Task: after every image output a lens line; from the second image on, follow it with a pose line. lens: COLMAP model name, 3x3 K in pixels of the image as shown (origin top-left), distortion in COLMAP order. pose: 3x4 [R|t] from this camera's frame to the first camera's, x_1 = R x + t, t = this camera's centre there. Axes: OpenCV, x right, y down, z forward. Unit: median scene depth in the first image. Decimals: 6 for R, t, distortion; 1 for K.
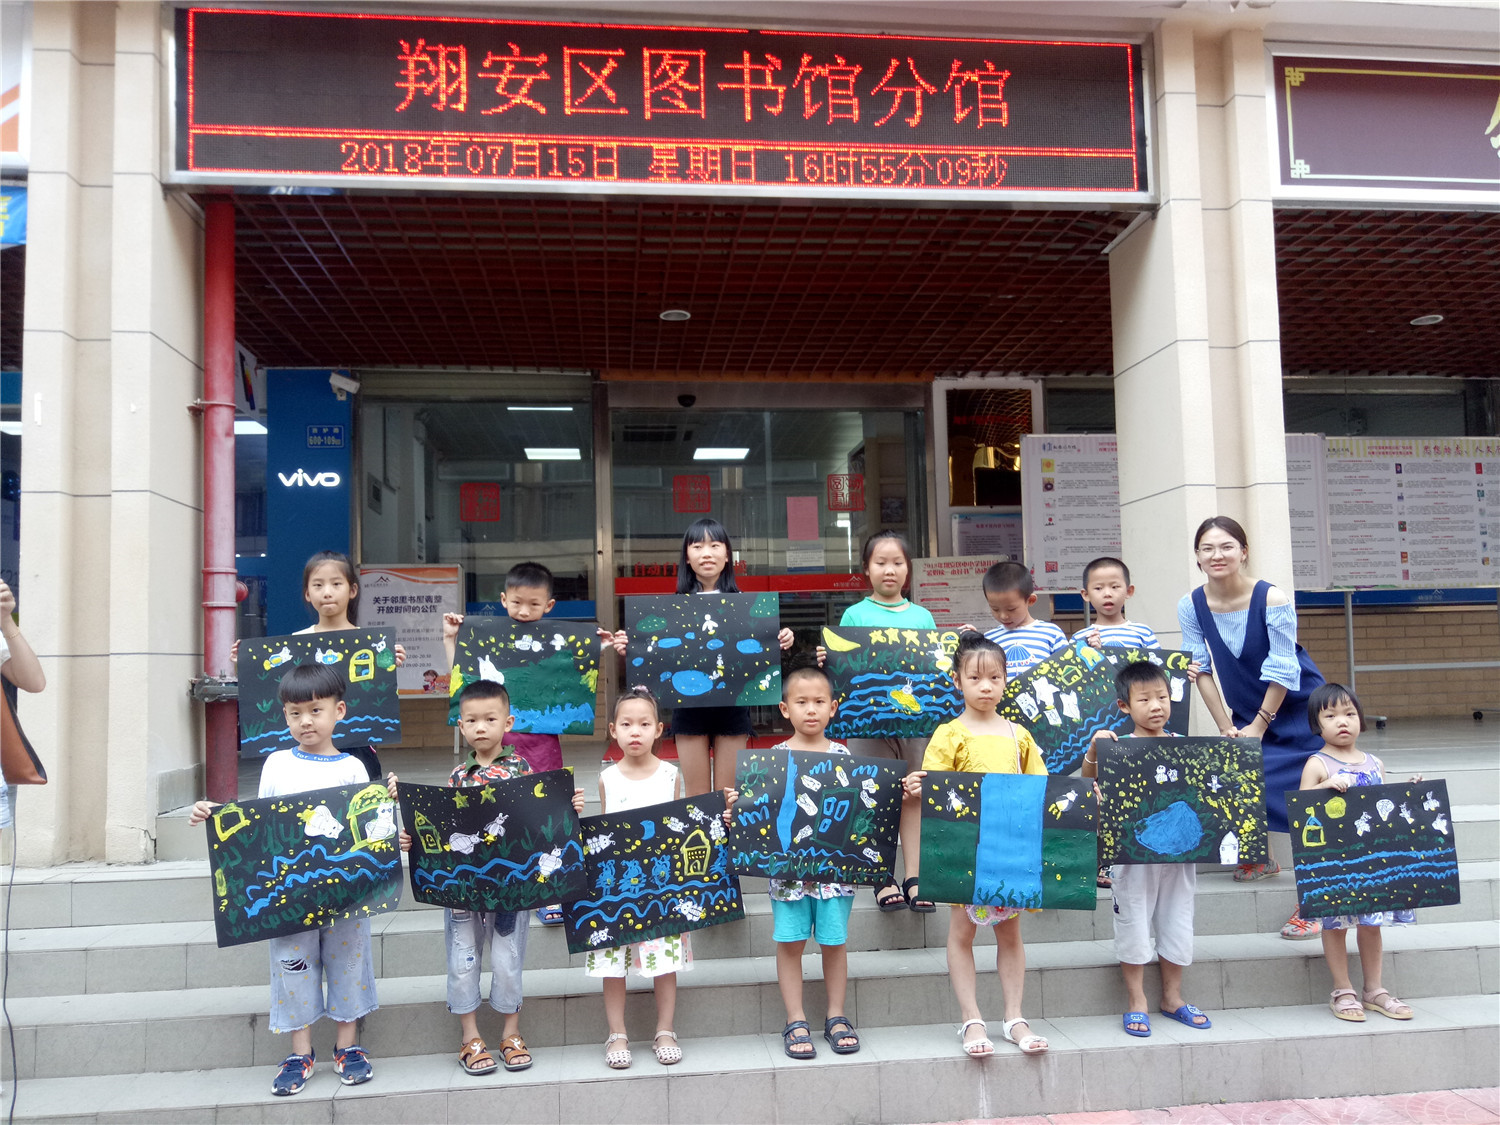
lens RADIAL K [[1171.1, 0, 763.2], [0, 1171.1, 583.5], [0, 0, 1]] dist [0.023507, -0.014620]
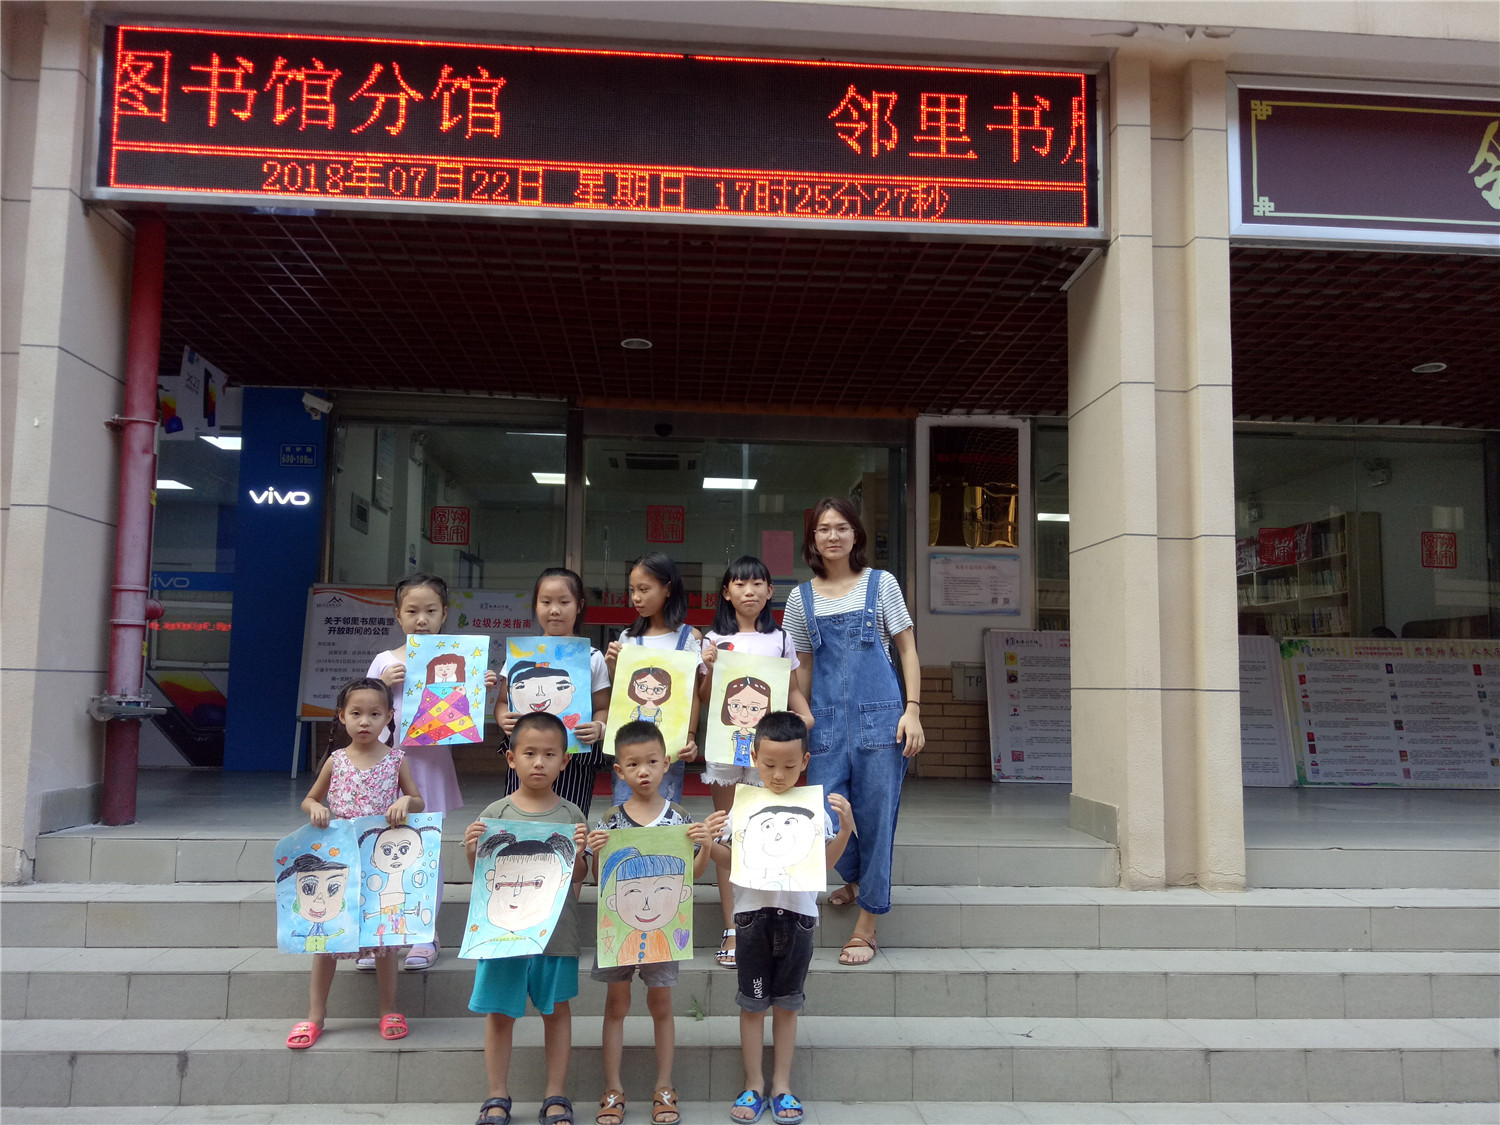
lens RADIAL K [[1169.4, 0, 745.6], [0, 1169.4, 584.5], [0, 0, 1]] dist [0.031056, -0.023645]
pose [[0.997810, 0.035878, -0.055573, 0.104976], [-0.037198, 0.999045, -0.022911, -0.010155], [0.054698, 0.024928, 0.998192, 0.037394]]
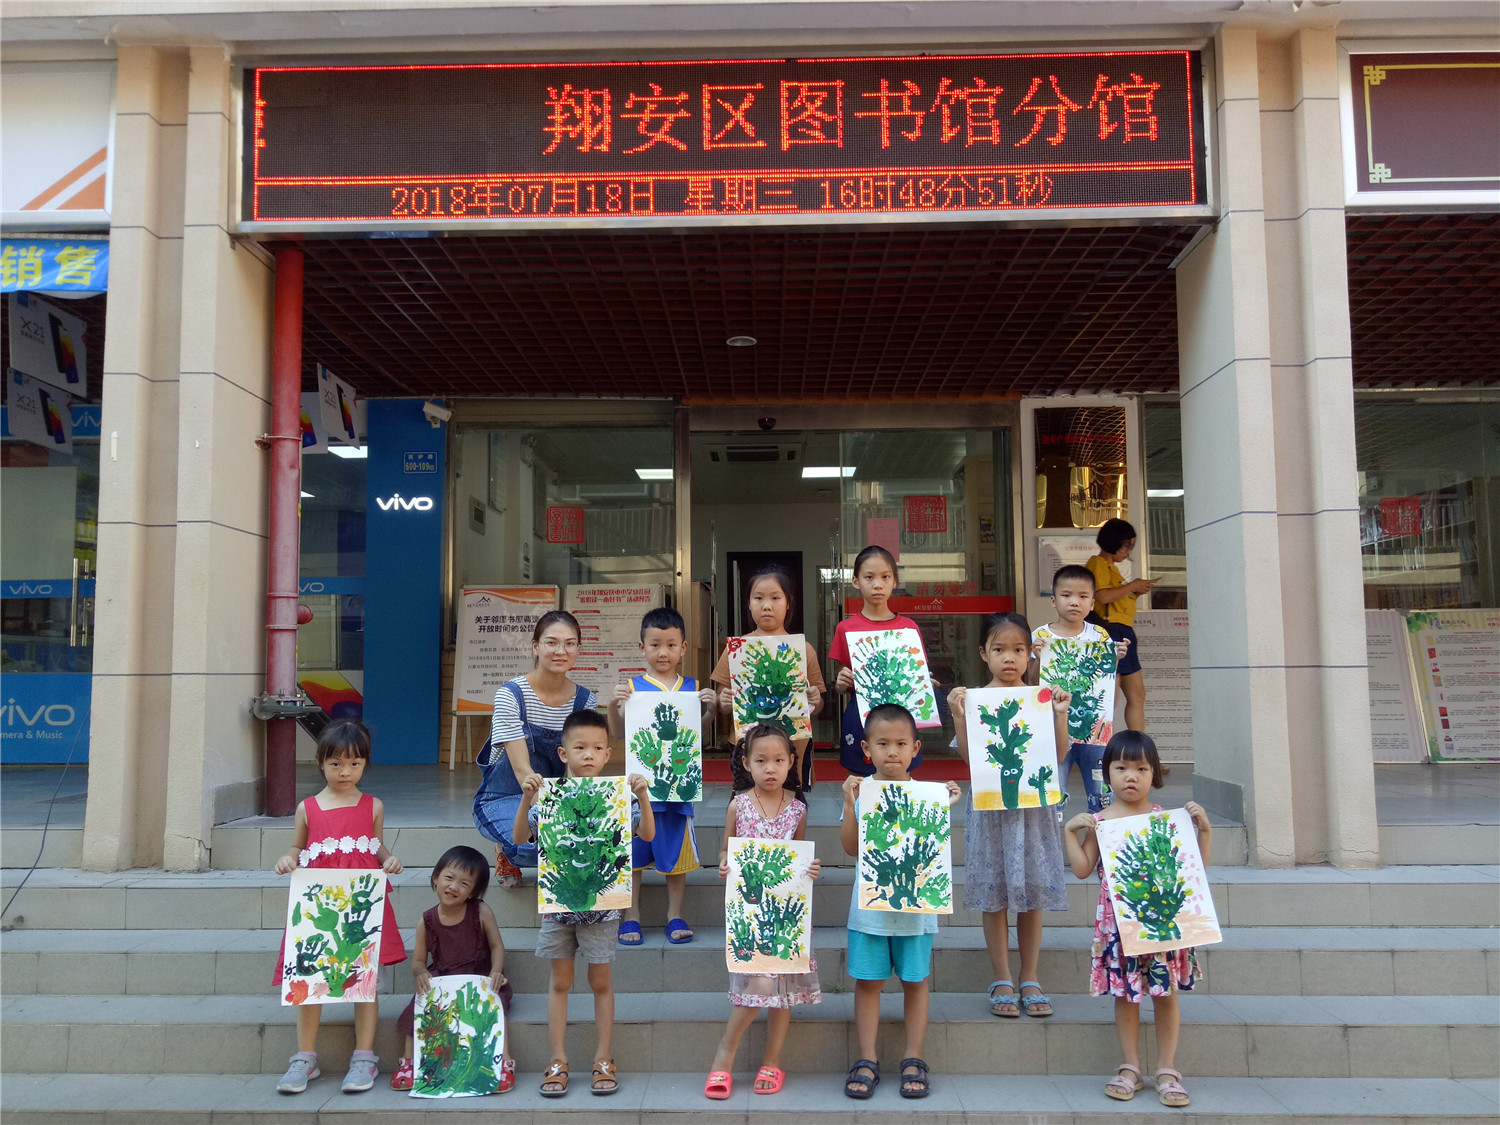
lens RADIAL K [[1169.4, 0, 745.6], [0, 1169.4, 584.5], [0, 0, 1]] dist [0.031056, -0.023645]
pose [[0.990525, 0.006824, -0.137160, 0.090567], [-0.008327, 0.999911, -0.010387, -0.012607], [0.137077, 0.011431, 0.990495, 0.009938]]
